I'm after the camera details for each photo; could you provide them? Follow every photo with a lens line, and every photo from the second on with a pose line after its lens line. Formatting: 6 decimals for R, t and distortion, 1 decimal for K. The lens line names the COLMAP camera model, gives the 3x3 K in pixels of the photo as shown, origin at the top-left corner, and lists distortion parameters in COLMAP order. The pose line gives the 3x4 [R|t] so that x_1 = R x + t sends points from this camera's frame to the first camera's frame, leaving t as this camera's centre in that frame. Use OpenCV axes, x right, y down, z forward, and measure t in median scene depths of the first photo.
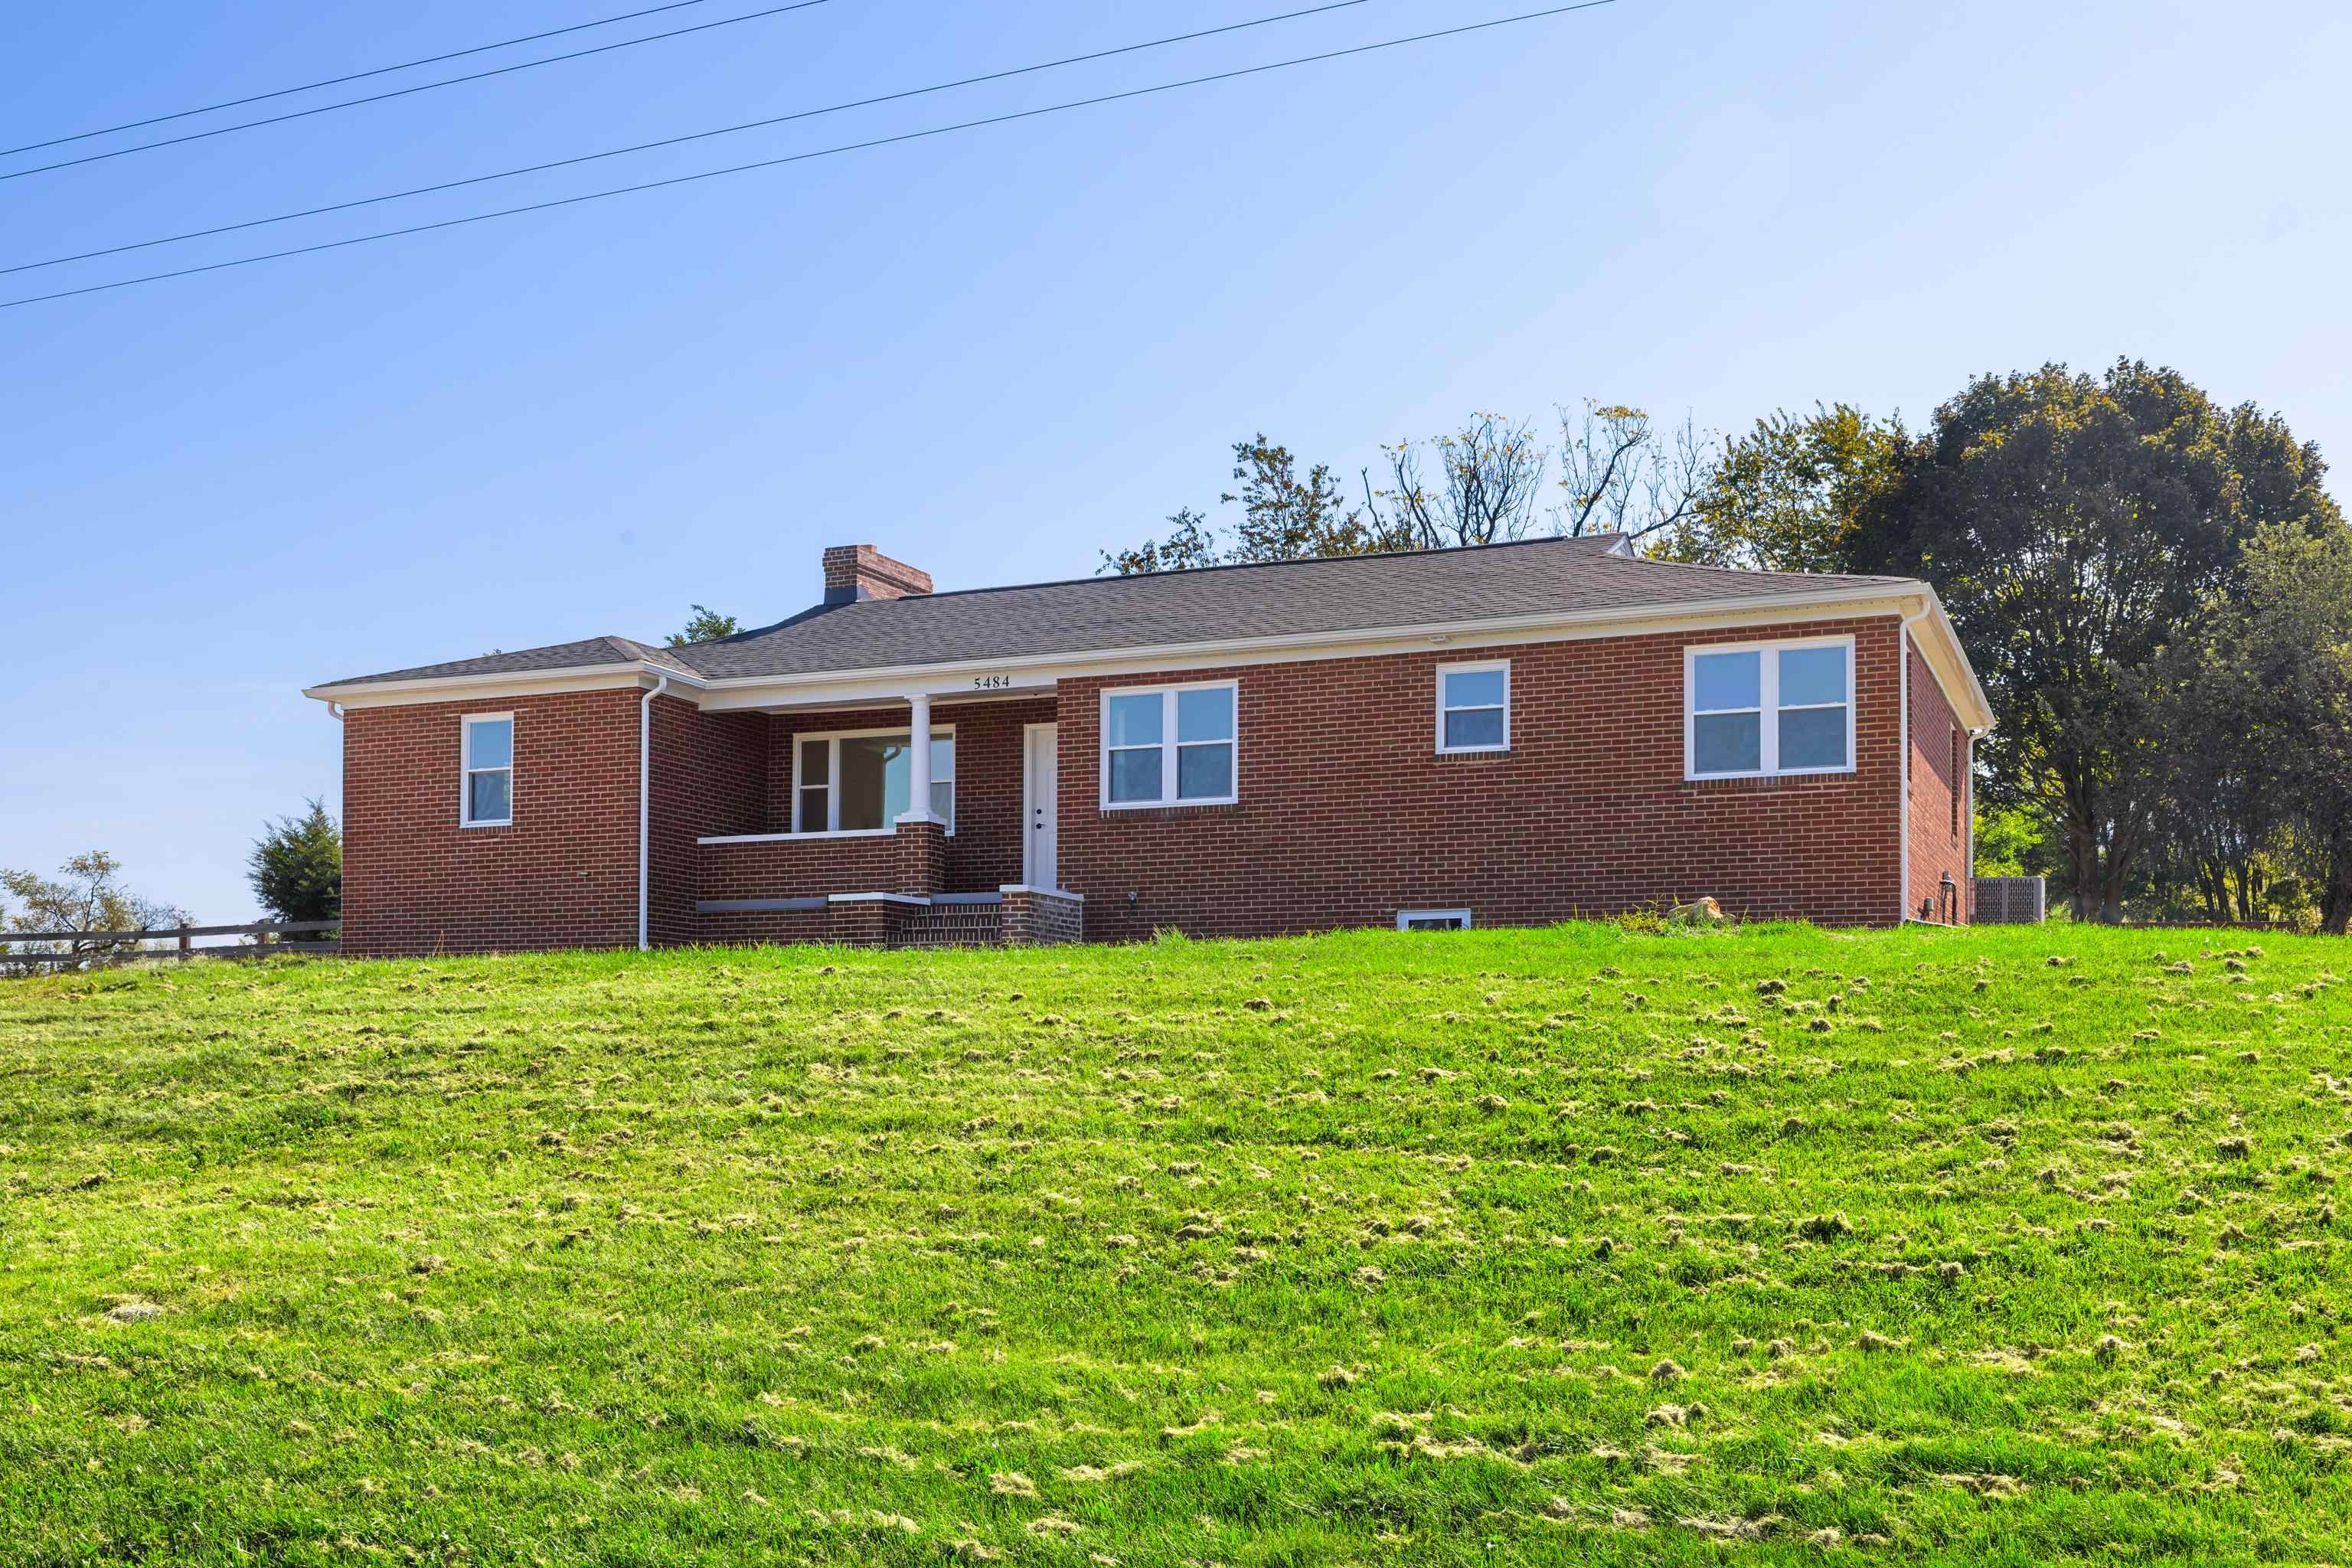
lens RADIAL K [[2393.9, 0, 1169.7], [0, 2393.9, 1144.6], [0, 0, 1]] dist [-0.008490, -0.008593]
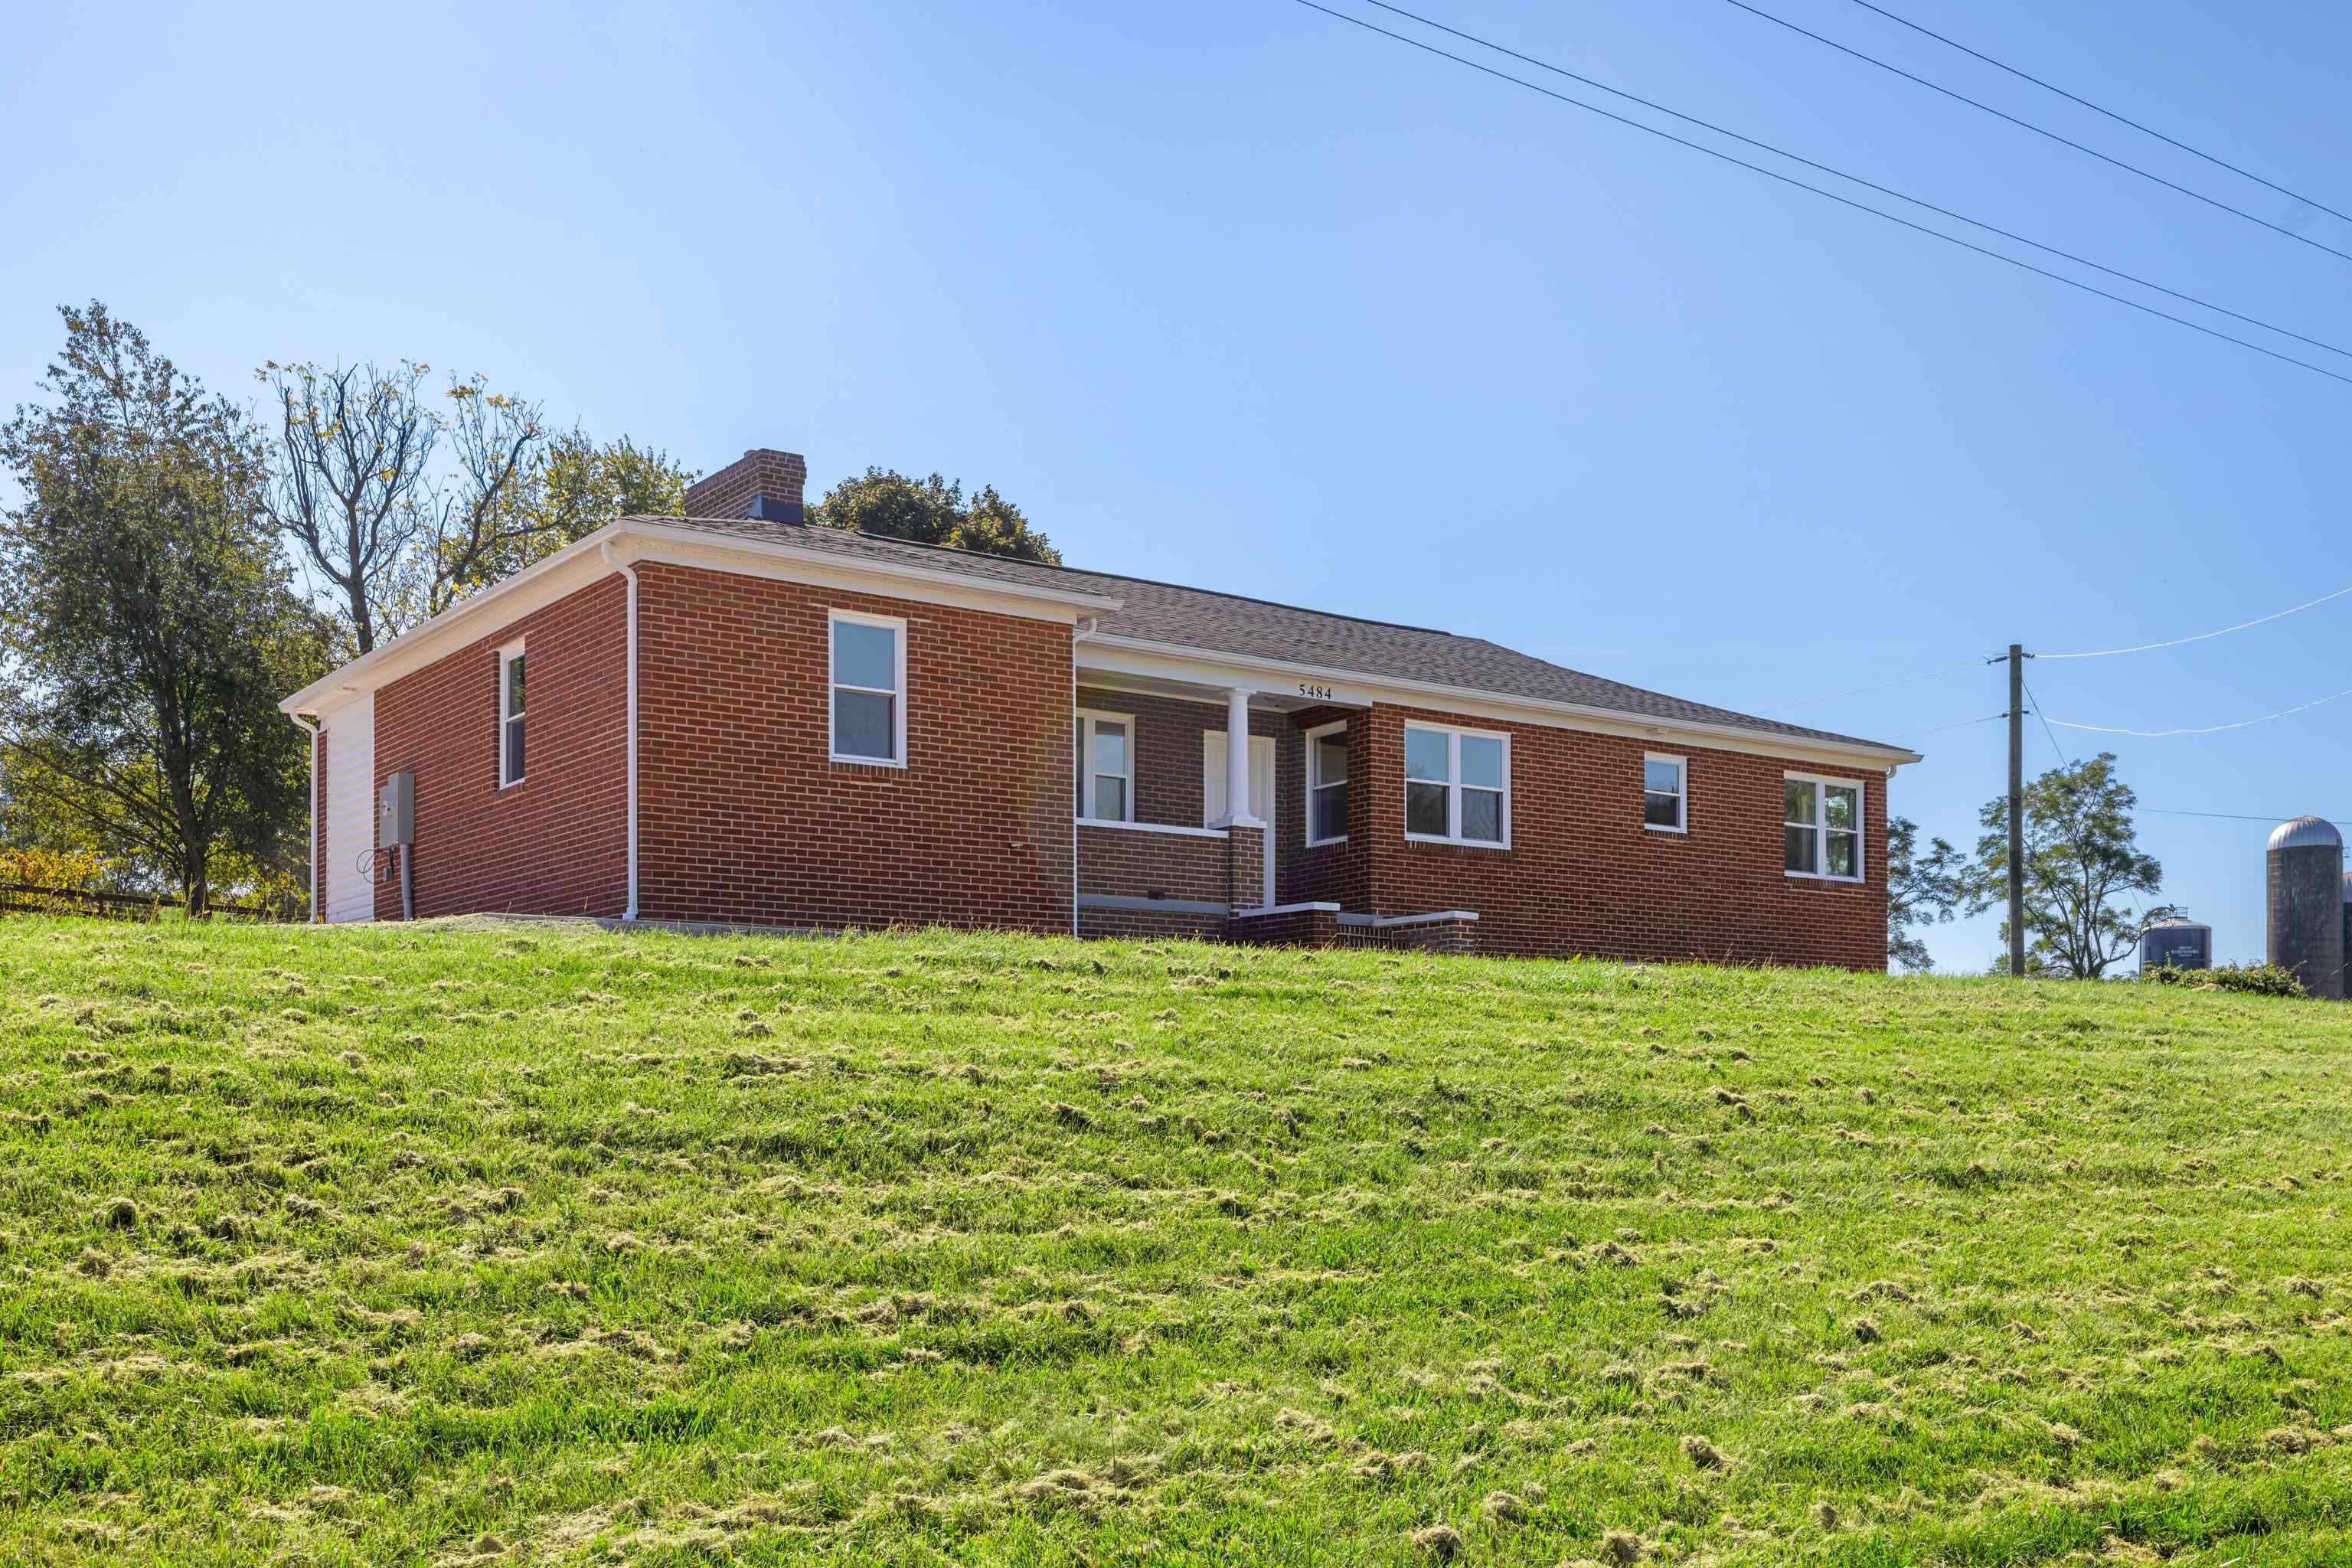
lens RADIAL K [[2393.9, 0, 1169.7], [0, 2393.9, 1144.6], [0, 0, 1]] dist [-0.008490, -0.008593]
pose [[0.502337, -0.009610, 0.864618, -1.019508], [0.017066, 0.999854, 0.001197, -0.016072], [-0.864503, 0.014154, 0.502428, 0.628193]]
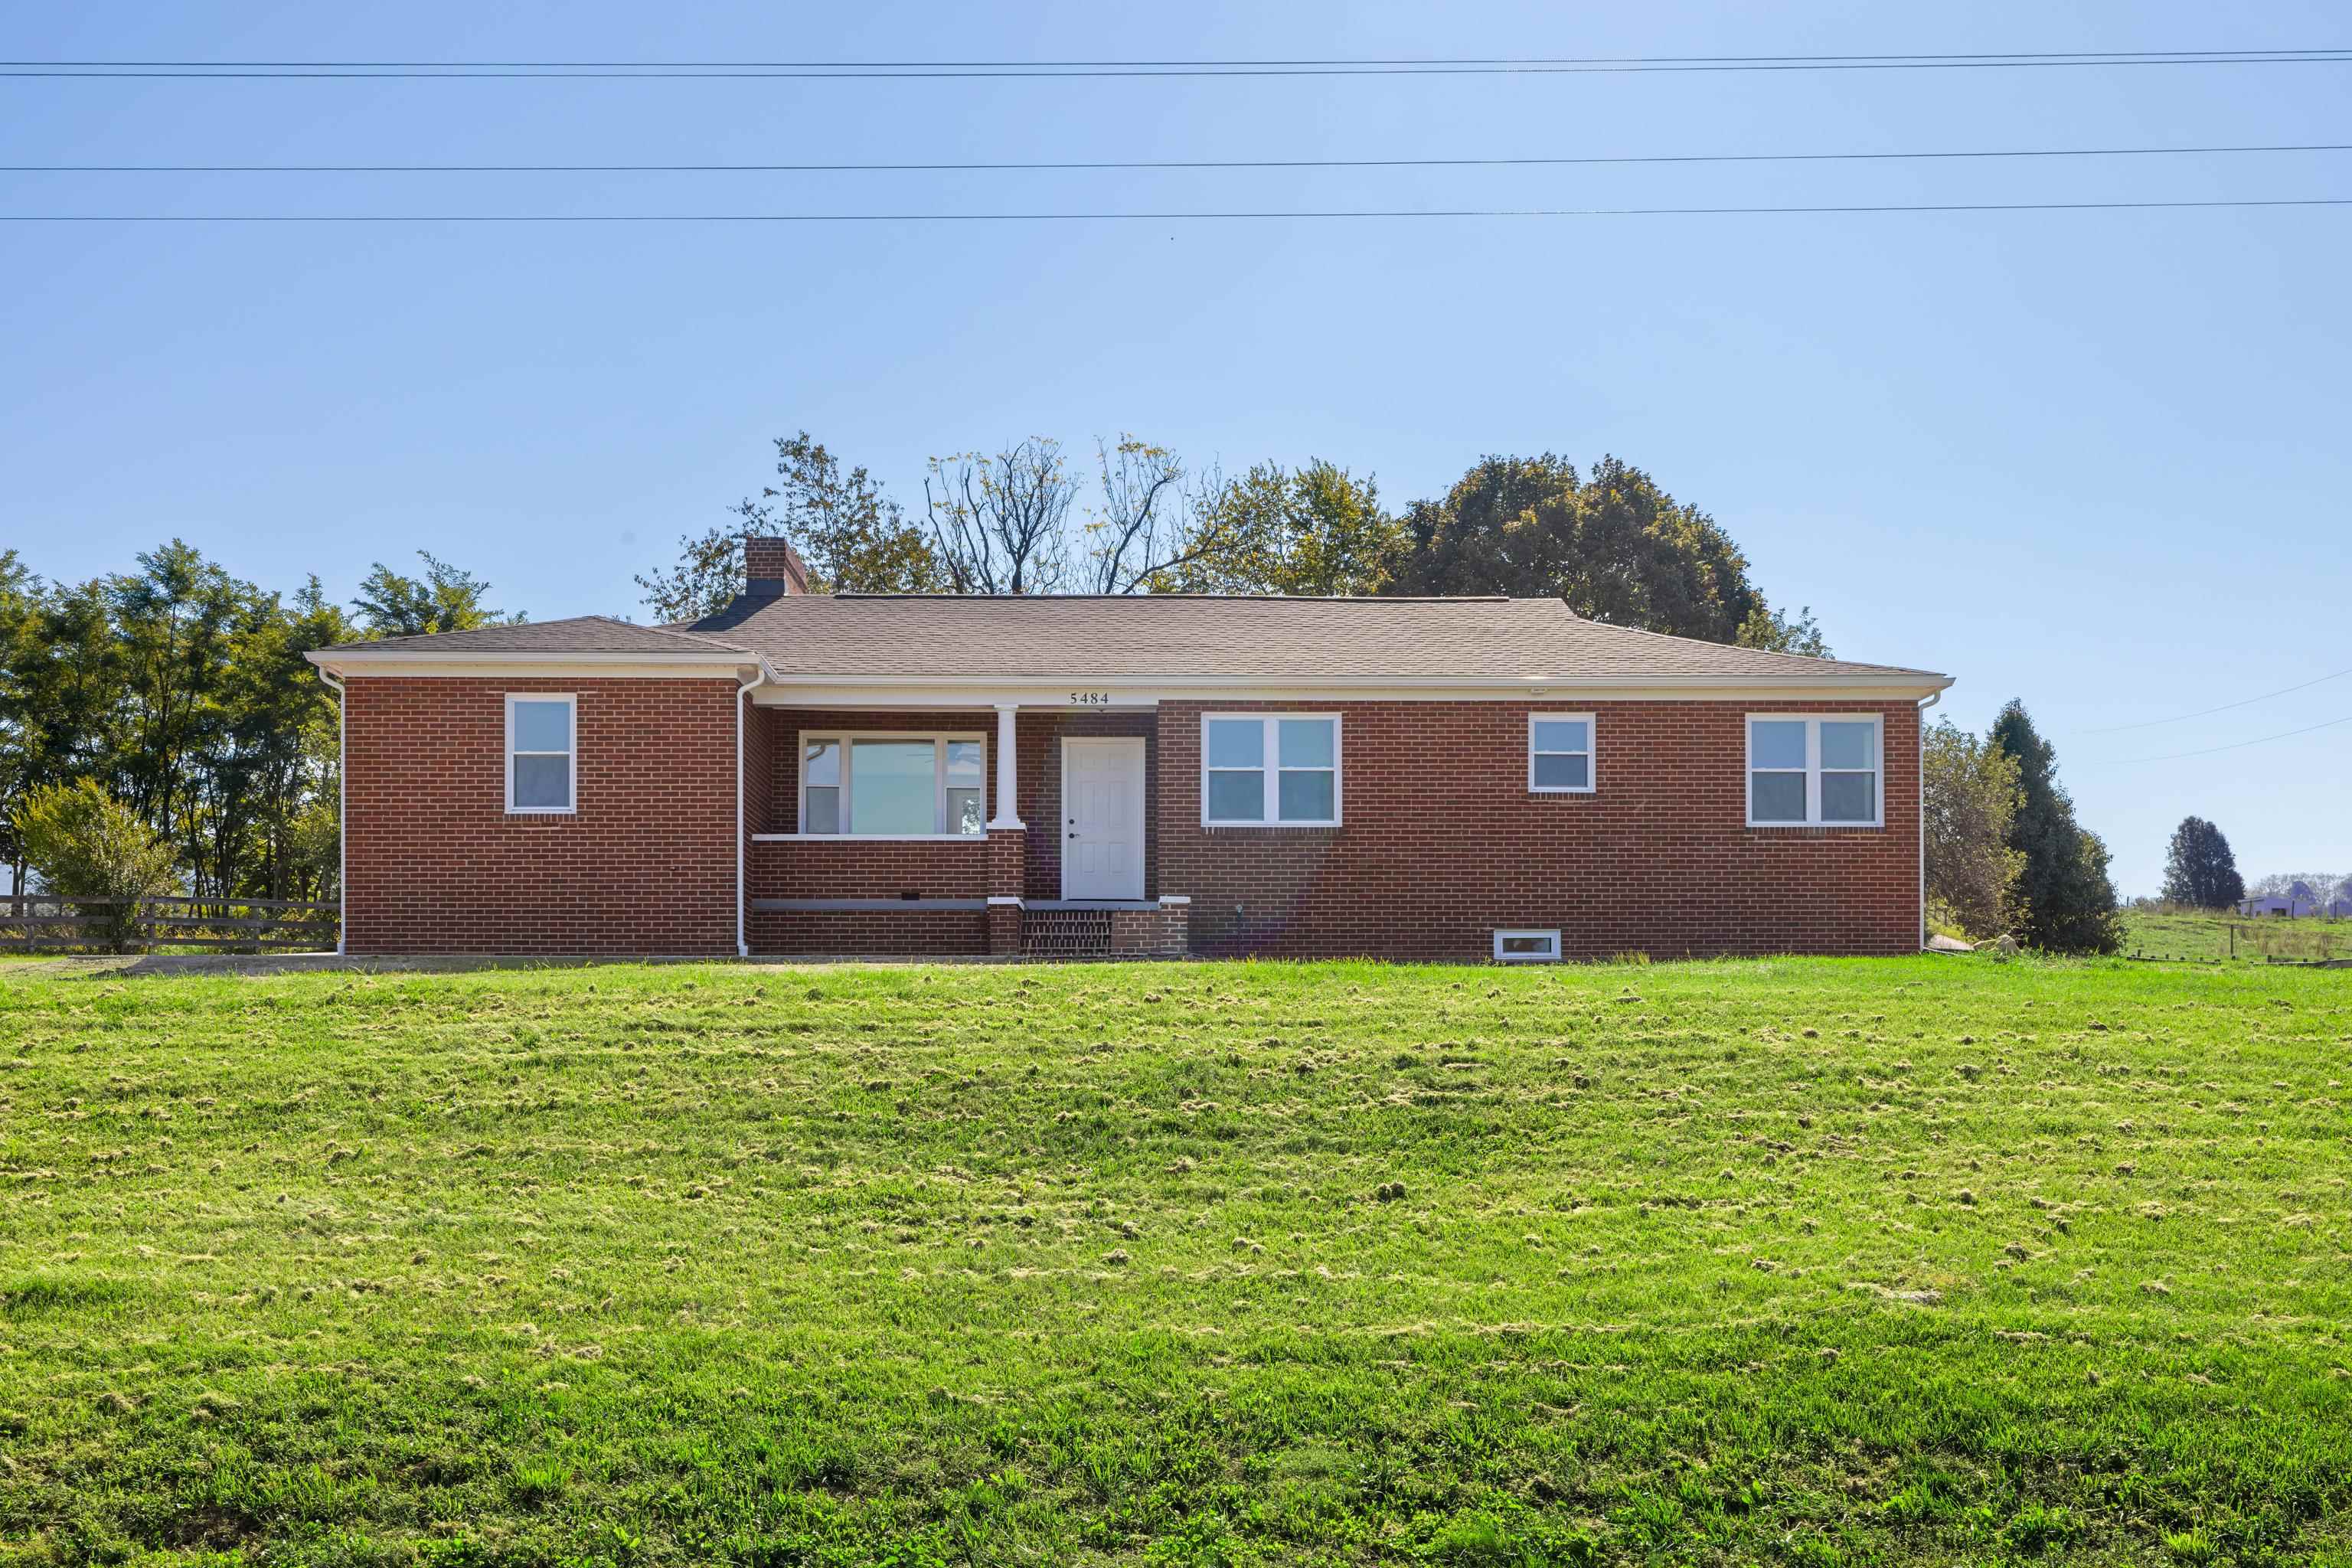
lens RADIAL K [[2393.9, 0, 1169.7], [0, 2393.9, 1144.6], [0, 0, 1]] dist [-0.008490, -0.008593]
pose [[0.904980, -0.016236, 0.425144, -0.534674], [0.013279, 0.999863, 0.009917, -0.010024], [-0.425246, -0.003329, 0.905072, 0.047470]]
